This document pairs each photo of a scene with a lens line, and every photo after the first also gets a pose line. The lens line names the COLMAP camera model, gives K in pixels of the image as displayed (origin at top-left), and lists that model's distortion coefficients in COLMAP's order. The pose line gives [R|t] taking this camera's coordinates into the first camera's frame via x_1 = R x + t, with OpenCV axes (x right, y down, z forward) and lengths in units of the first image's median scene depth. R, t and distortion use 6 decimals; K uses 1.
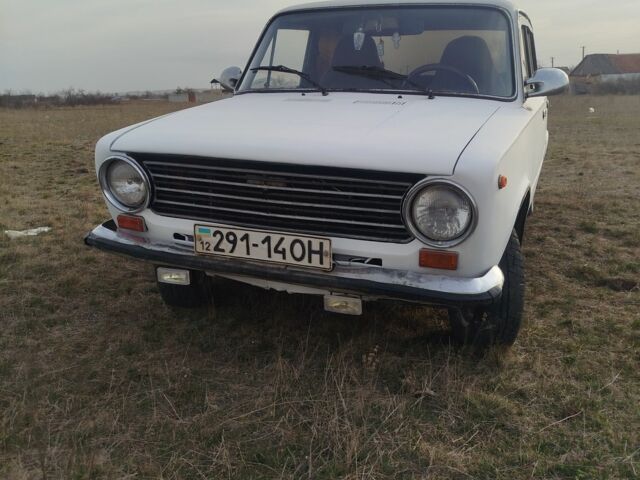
lens RADIAL K [[603.9, 0, 320.0], [0, 603.9, 240.0], [0, 0, 1]] dist [-0.005333, -0.008603]
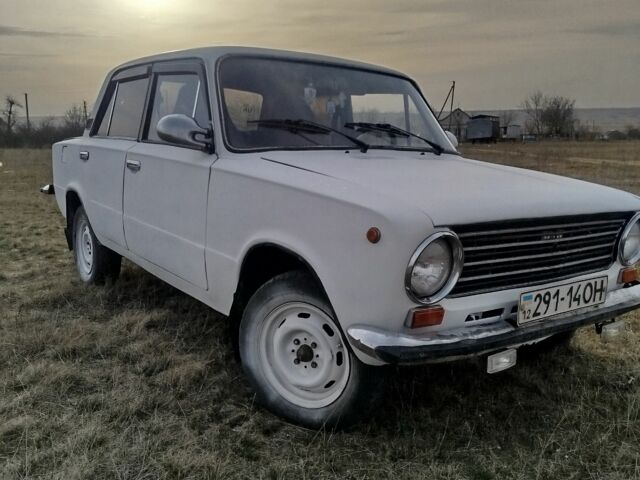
lens RADIAL K [[603.9, 0, 320.0], [0, 603.9, 240.0], [0, 0, 1]] dist [-0.005333, -0.008603]
pose [[0.545266, -0.132687, 0.827695, -1.121596], [0.205737, 0.978375, 0.021307, -0.187975], [-0.812624, 0.158670, 0.560773, 0.735308]]
